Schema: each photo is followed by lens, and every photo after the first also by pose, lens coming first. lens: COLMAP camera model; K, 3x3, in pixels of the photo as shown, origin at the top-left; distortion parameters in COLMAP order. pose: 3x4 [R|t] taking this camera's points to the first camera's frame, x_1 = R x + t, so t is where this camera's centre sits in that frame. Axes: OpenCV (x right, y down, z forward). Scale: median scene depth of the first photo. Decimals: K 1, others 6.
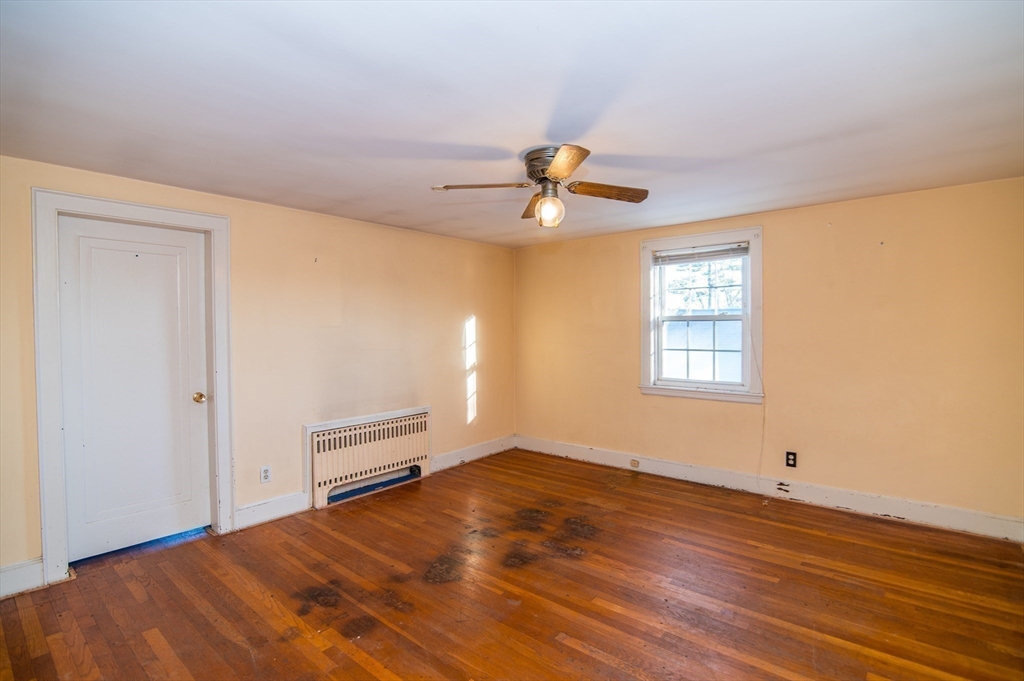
lens RADIAL K [[483.2, 0, 512.0], [0, 483.2, 340.5], [0, 0, 1]] dist [0.000411, -0.000020]
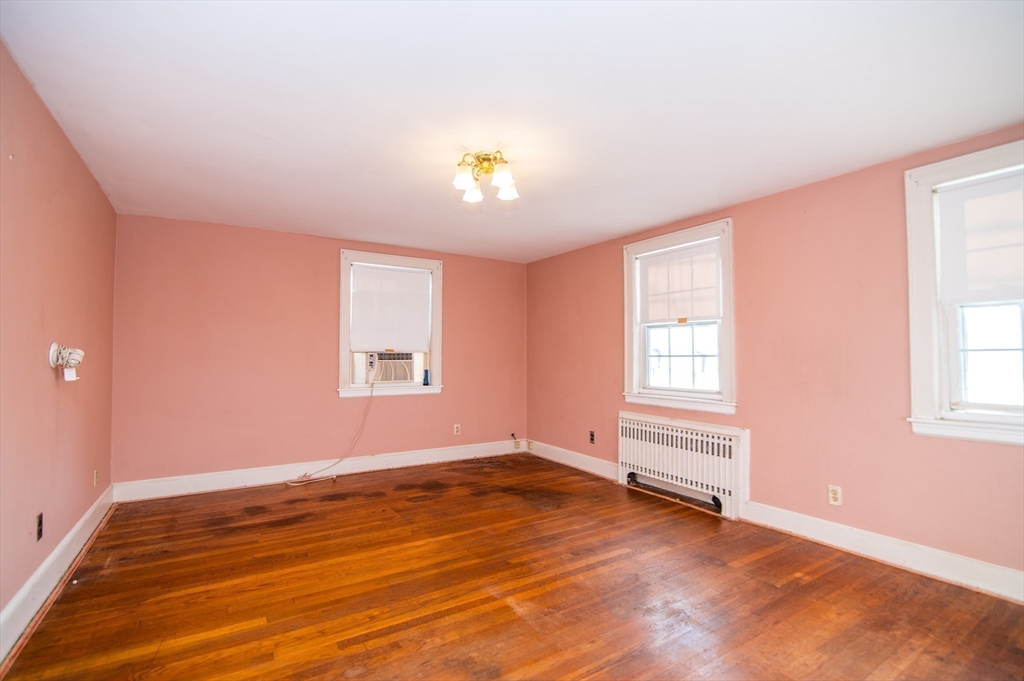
lens RADIAL K [[483.2, 0, 512.0], [0, 483.2, 340.5], [0, 0, 1]] dist [0.000411, -0.000020]
pose [[-0.305182, -0.005039, -0.952281, 0.681012], [-0.006312, 0.999975, -0.003268, 0.006553], [0.952273, 0.005014, -0.305206, 0.949443]]
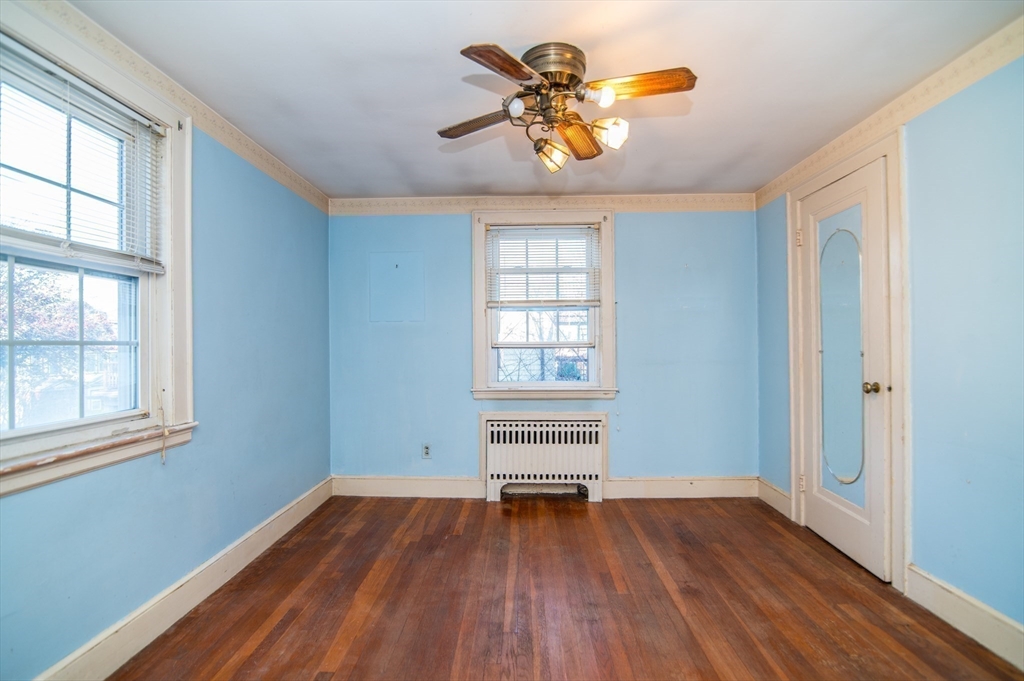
lens RADIAL K [[483.2, 0, 512.0], [0, 483.2, 340.5], [0, 0, 1]] dist [0.000411, -0.000020]
pose [[0.633338, 0.041893, -0.772740, 0.343191], [-0.019192, 0.999077, 0.038434, -0.006364], [0.773637, -0.009511, 0.633558, 0.424149]]
